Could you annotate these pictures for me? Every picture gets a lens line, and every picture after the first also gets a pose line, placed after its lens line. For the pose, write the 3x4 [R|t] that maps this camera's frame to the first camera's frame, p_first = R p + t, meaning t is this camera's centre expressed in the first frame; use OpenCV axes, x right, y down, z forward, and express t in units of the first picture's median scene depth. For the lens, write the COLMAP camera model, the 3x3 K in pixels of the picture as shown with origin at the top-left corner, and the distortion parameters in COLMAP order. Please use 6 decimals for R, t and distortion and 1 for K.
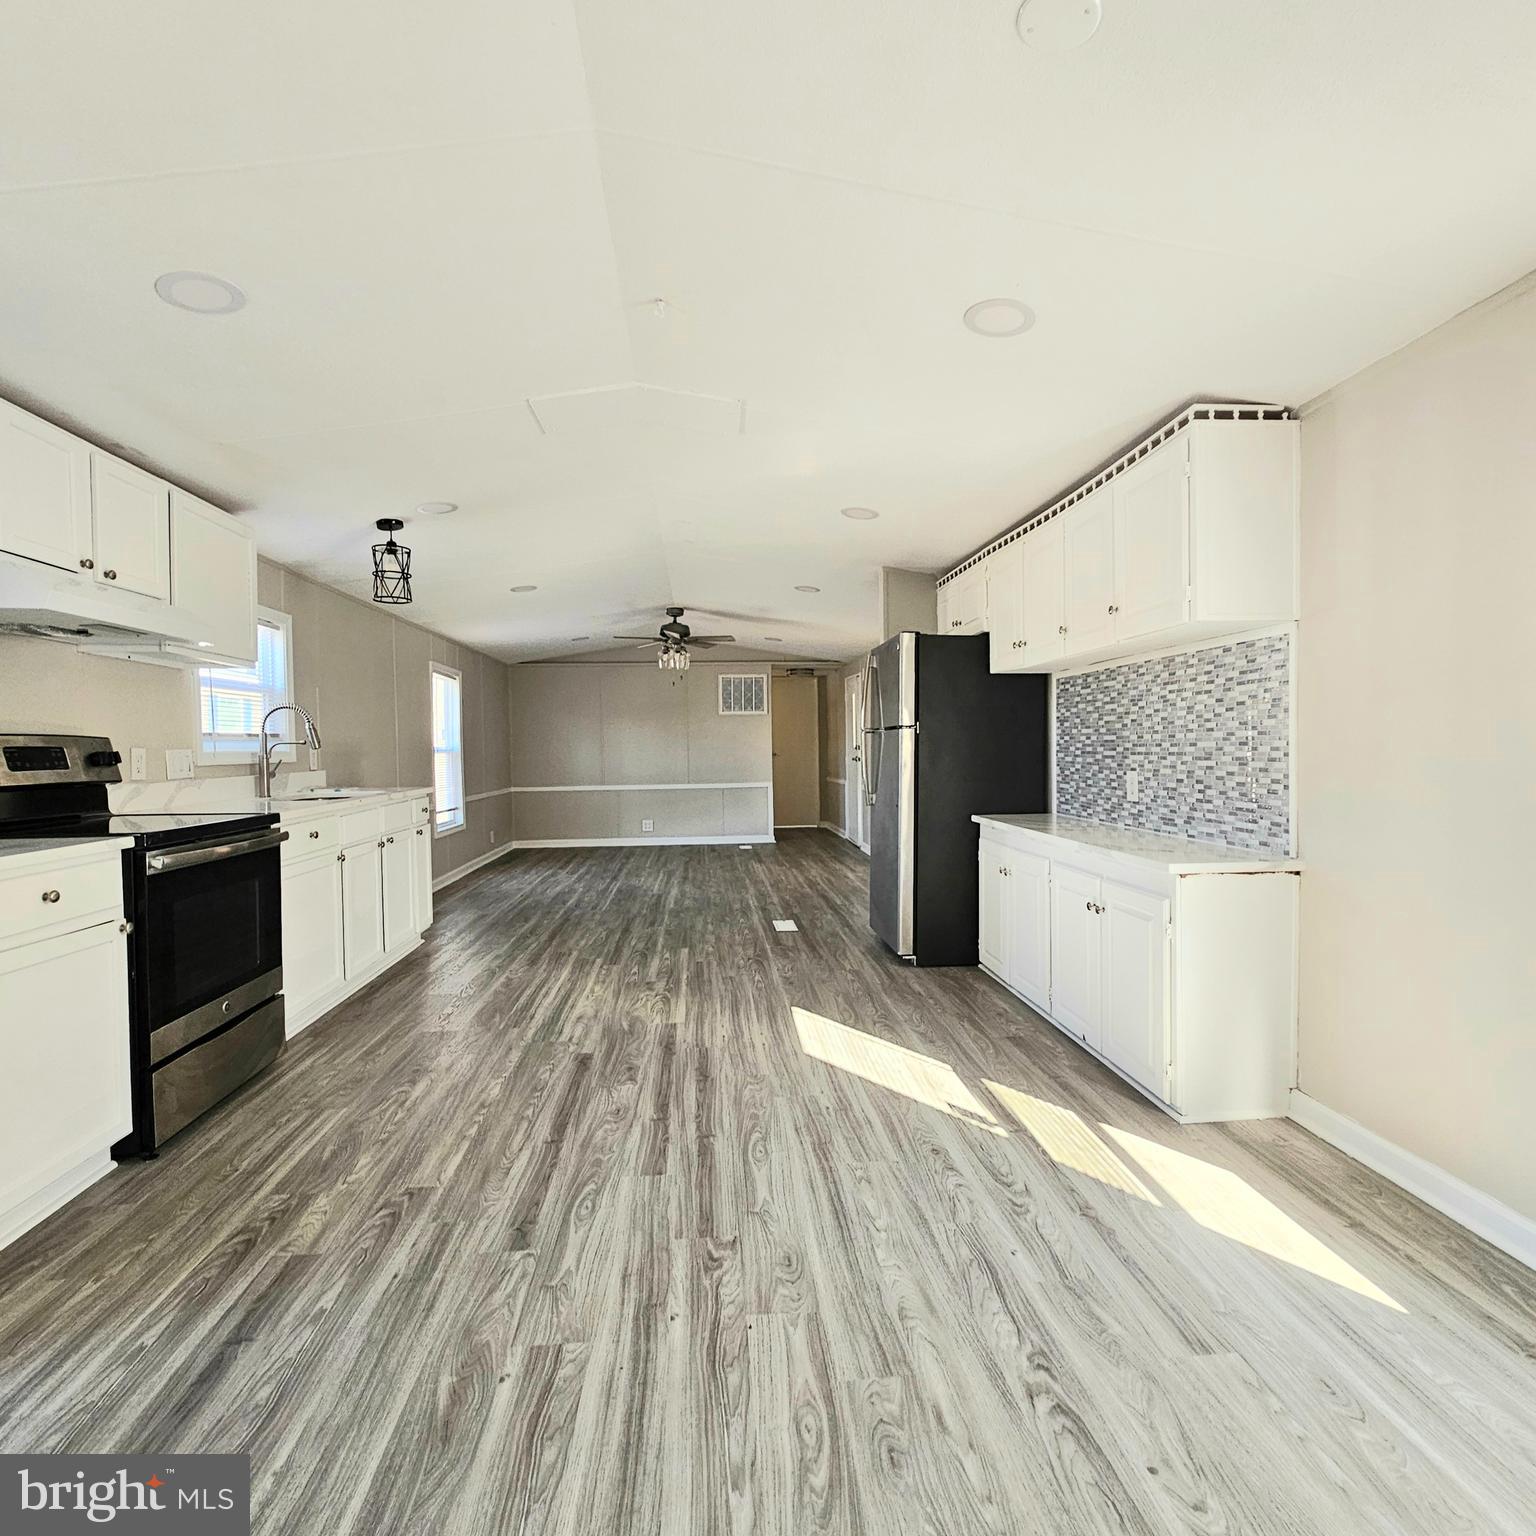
lens RADIAL K [[810.4, 0, 768.0], [0, 810.4, 768.0], [0, 0, 1]] dist [-0.000955, -0.000440]
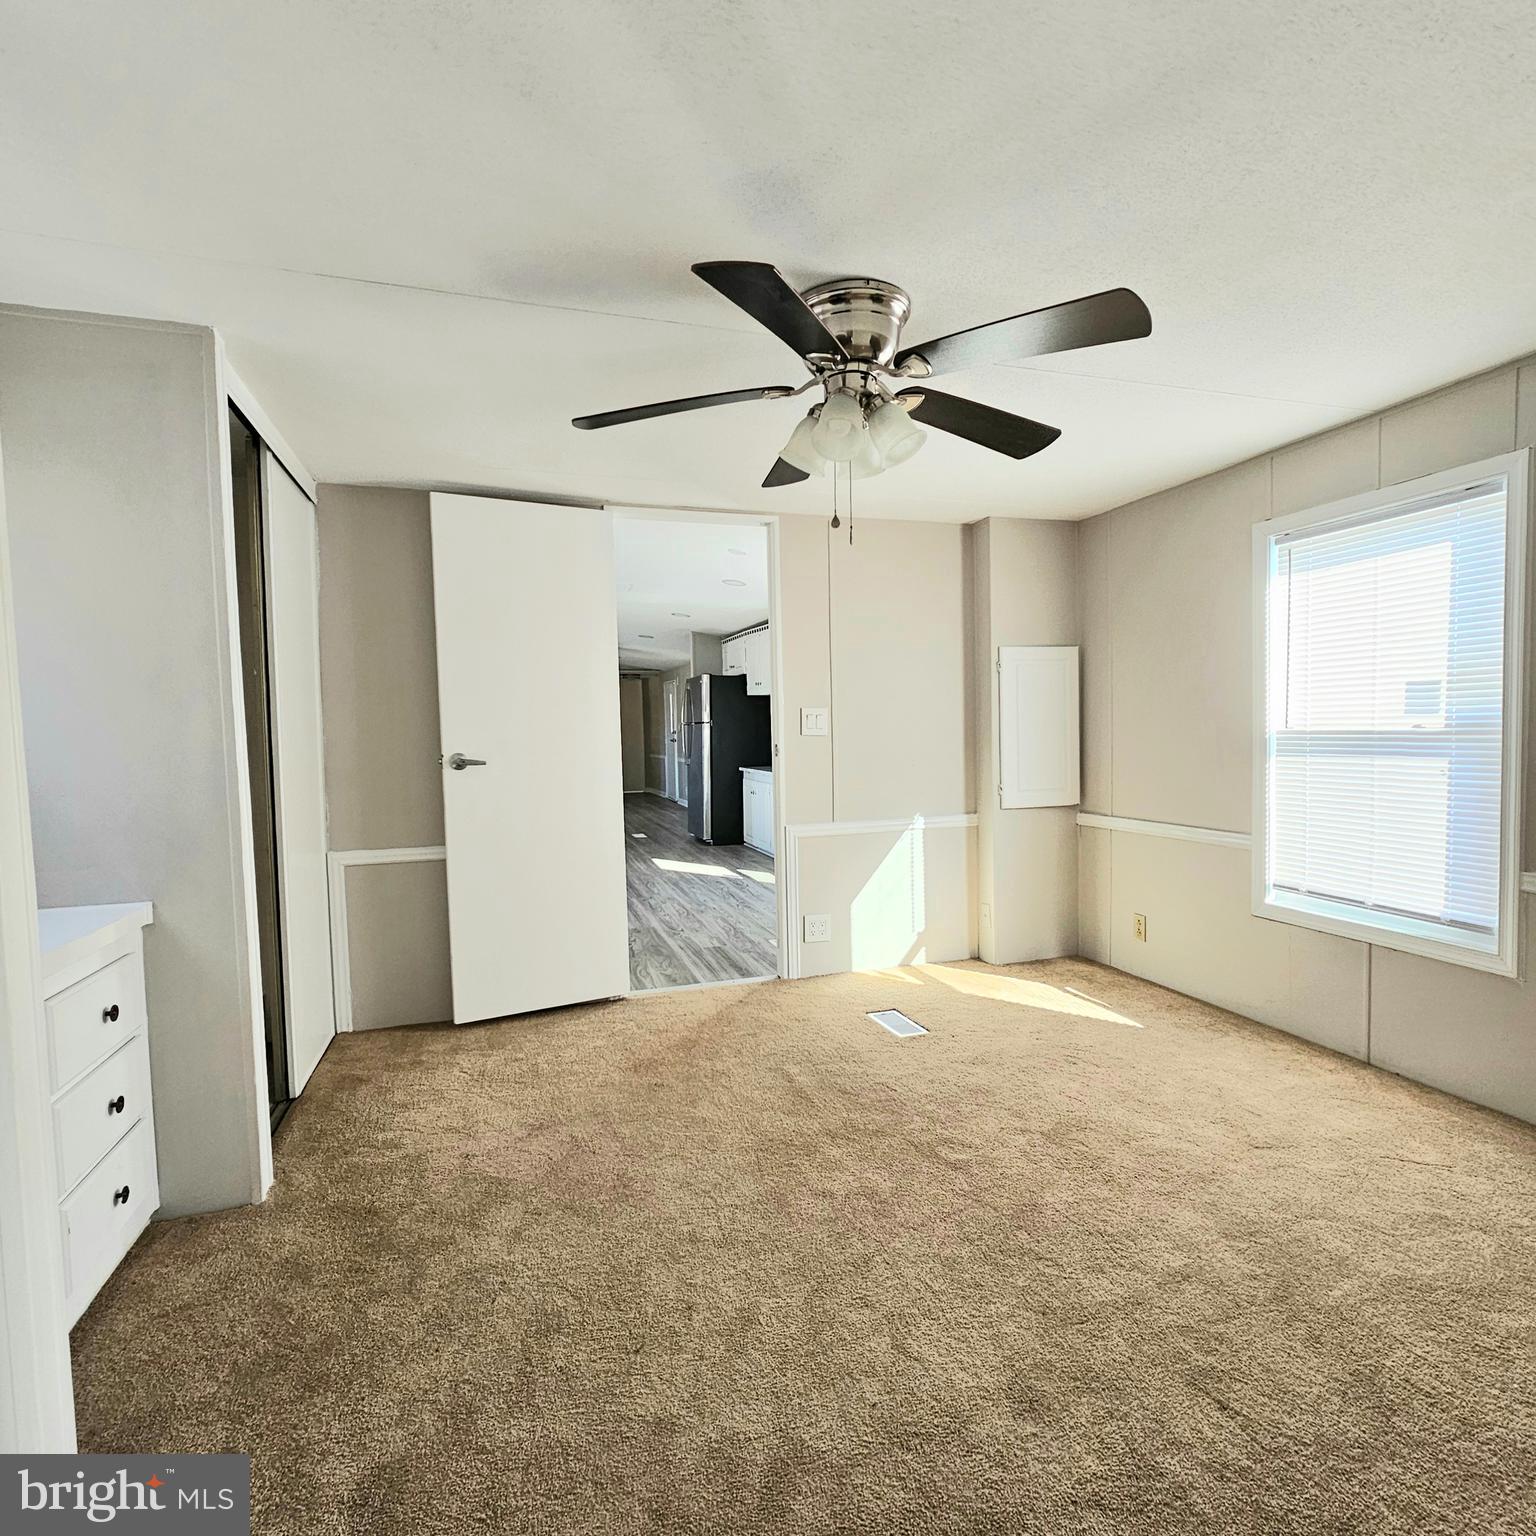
lens RADIAL K [[810.4, 0, 768.0], [0, 810.4, 768.0], [0, 0, 1]] dist [-0.000955, -0.000440]
pose [[0.971735, -0.017850, 0.235397, -0.139223], [0.012827, 0.999657, 0.022854, 0.014731], [-0.235724, -0.019189, 0.971631, -0.894329]]
